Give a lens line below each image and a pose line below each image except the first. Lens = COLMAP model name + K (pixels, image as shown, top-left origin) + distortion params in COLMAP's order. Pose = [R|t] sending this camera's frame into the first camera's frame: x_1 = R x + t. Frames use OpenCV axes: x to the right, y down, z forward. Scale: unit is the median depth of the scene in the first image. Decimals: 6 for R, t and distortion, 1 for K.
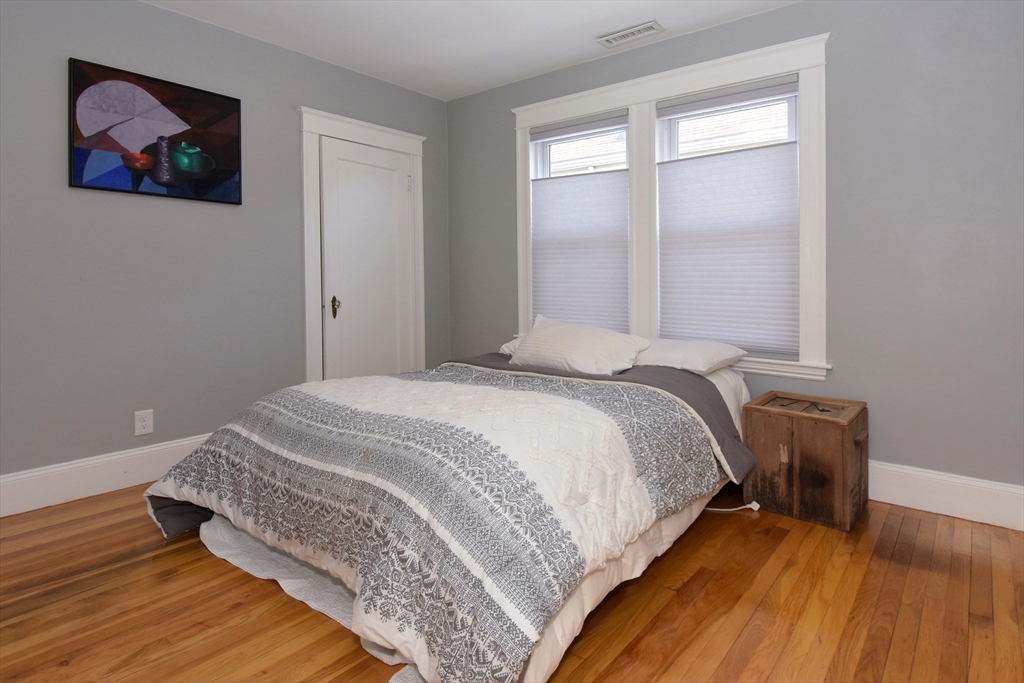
lens RADIAL K [[557.4, 0, 535.6], [0, 557.4, 287.2], [0, 0, 1]] dist [-0.002022, -0.000591]
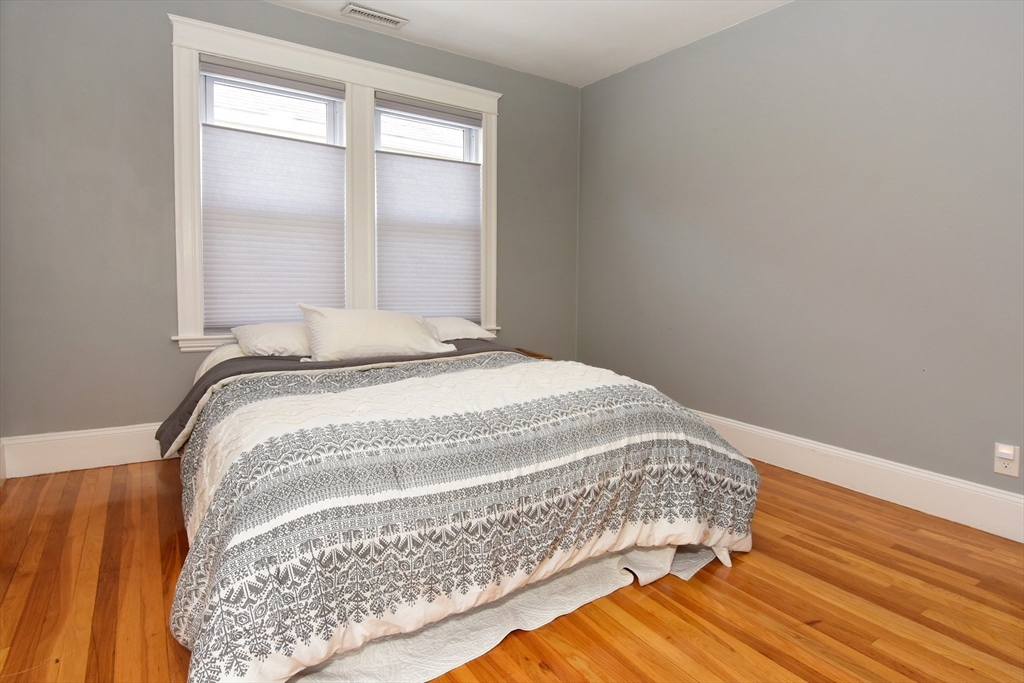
lens RADIAL K [[557.4, 0, 535.6], [0, 557.4, 287.2], [0, 0, 1]] dist [-0.002022, -0.000591]
pose [[0.282360, -0.013108, 0.959219, -0.724257], [-0.001490, 0.999899, 0.014103, 0.014751], [-0.959307, -0.005412, 0.282312, 0.446822]]
